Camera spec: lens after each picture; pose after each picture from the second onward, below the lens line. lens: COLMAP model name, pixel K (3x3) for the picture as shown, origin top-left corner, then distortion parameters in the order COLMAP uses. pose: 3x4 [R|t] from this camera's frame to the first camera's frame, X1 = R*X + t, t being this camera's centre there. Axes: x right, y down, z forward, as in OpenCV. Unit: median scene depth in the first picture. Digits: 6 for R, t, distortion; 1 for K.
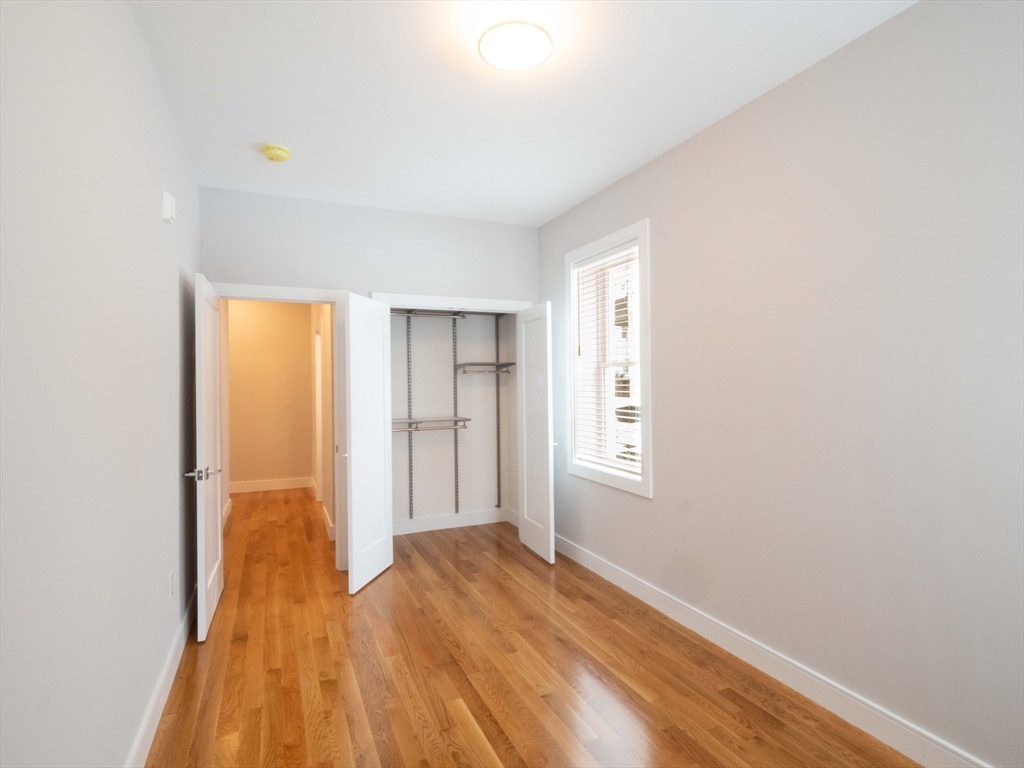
lens RADIAL K [[504.7, 0, 507.9], [0, 504.7, 383.2], [0, 0, 1]] dist [-0.012163, 0.001071]
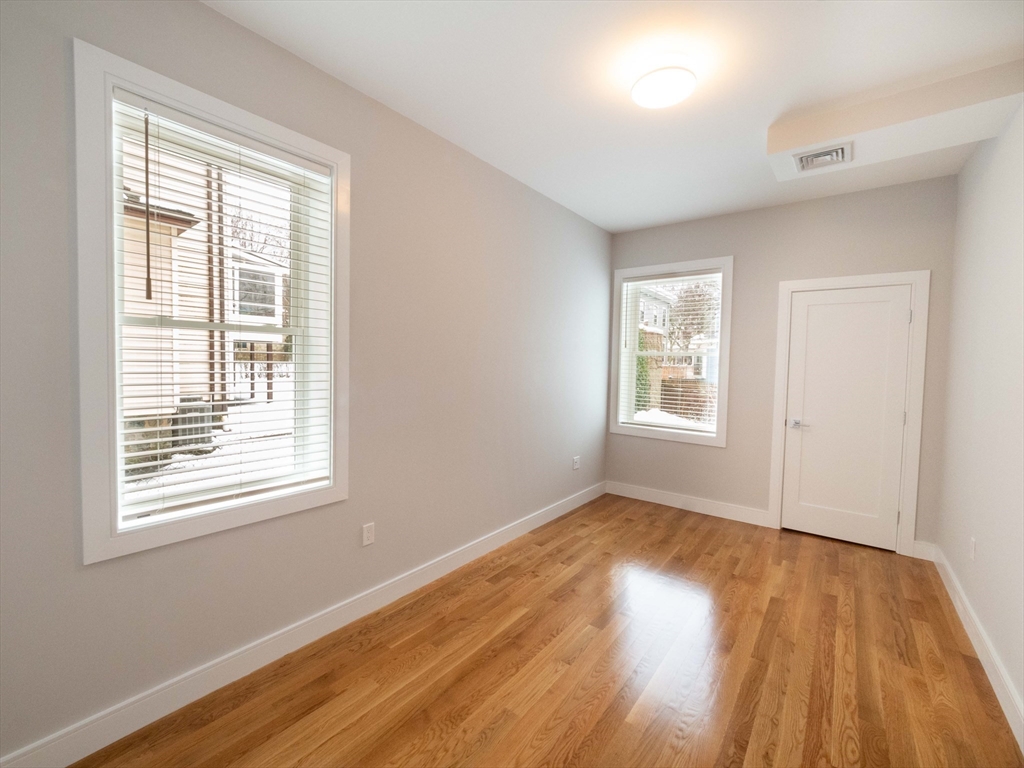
lens RADIAL K [[432.6, 0, 508.5], [0, 432.6, 377.2], [0, 0, 1]] dist [-0.003226, -0.001774]
pose [[-0.449244, -0.042463, 0.892399, -0.518011], [-0.019249, 0.999098, 0.037849, -0.005115], [-0.893201, -0.000174, -0.449657, 1.204007]]
